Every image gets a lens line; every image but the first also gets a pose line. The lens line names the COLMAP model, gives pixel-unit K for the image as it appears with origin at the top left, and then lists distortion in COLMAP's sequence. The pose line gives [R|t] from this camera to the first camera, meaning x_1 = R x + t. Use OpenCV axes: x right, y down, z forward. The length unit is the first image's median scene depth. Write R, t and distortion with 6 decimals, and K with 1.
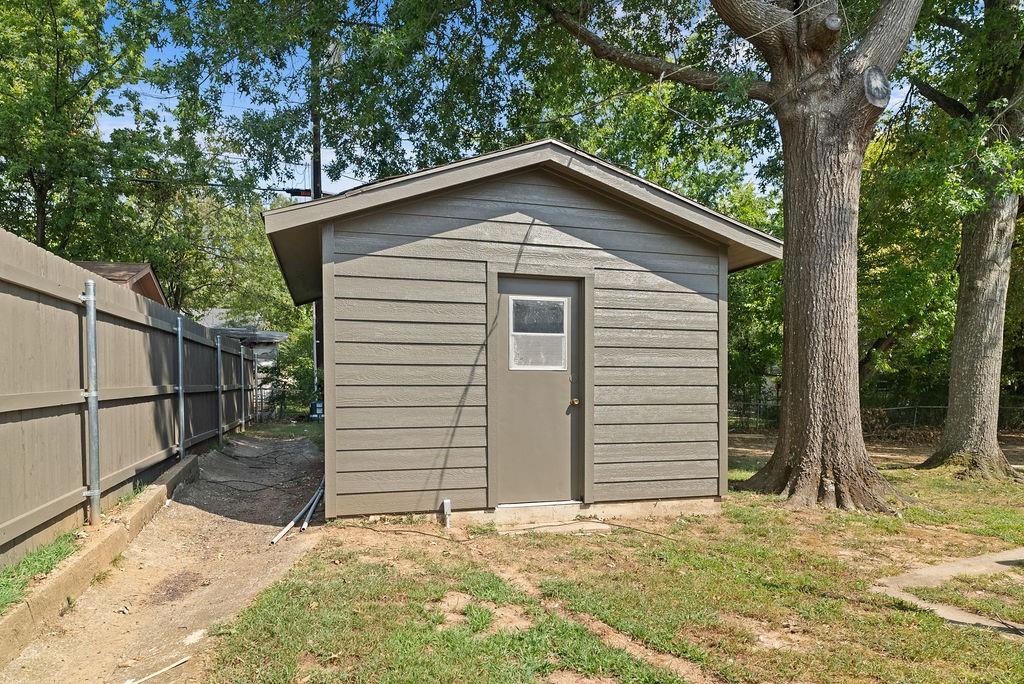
lens RADIAL K [[649.9, 0, 512.8], [0, 649.9, 342.2], [0, 0, 1]] dist [-0.003006, -0.000661]
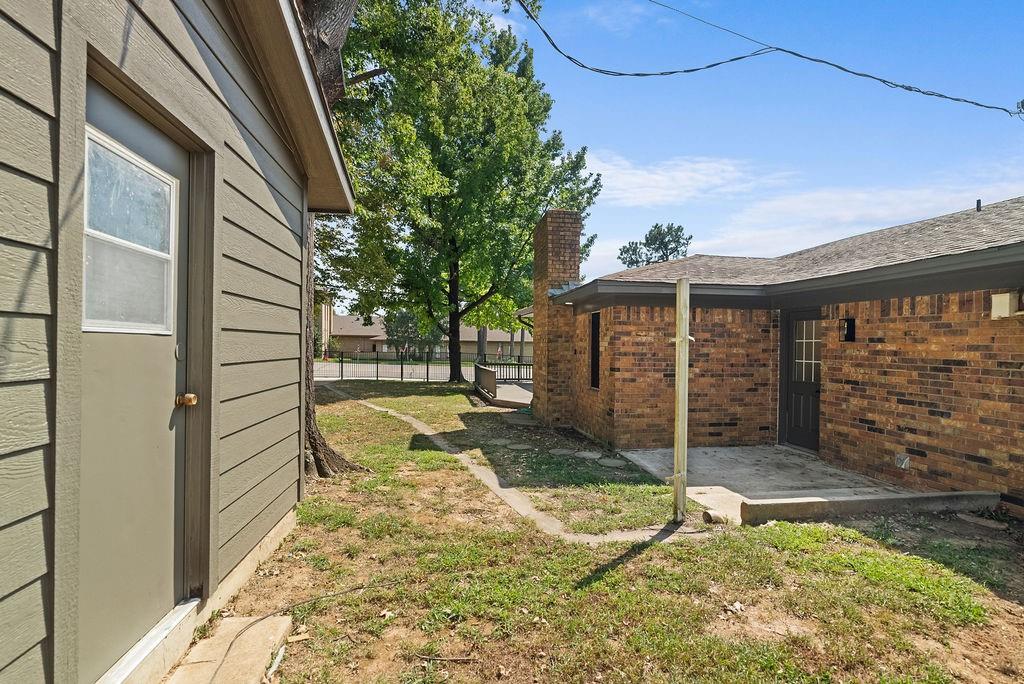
lens RADIAL K [[481.7, 0, 511.9], [0, 481.7, 345.6], [0, 0, 1]] dist [-0.008169, 0.000256]
pose [[0.178175, 0.009561, 0.983952, -0.220545], [-0.085930, 0.996284, 0.005880, 0.028252], [-0.980240, -0.085599, 0.178335, 0.727056]]
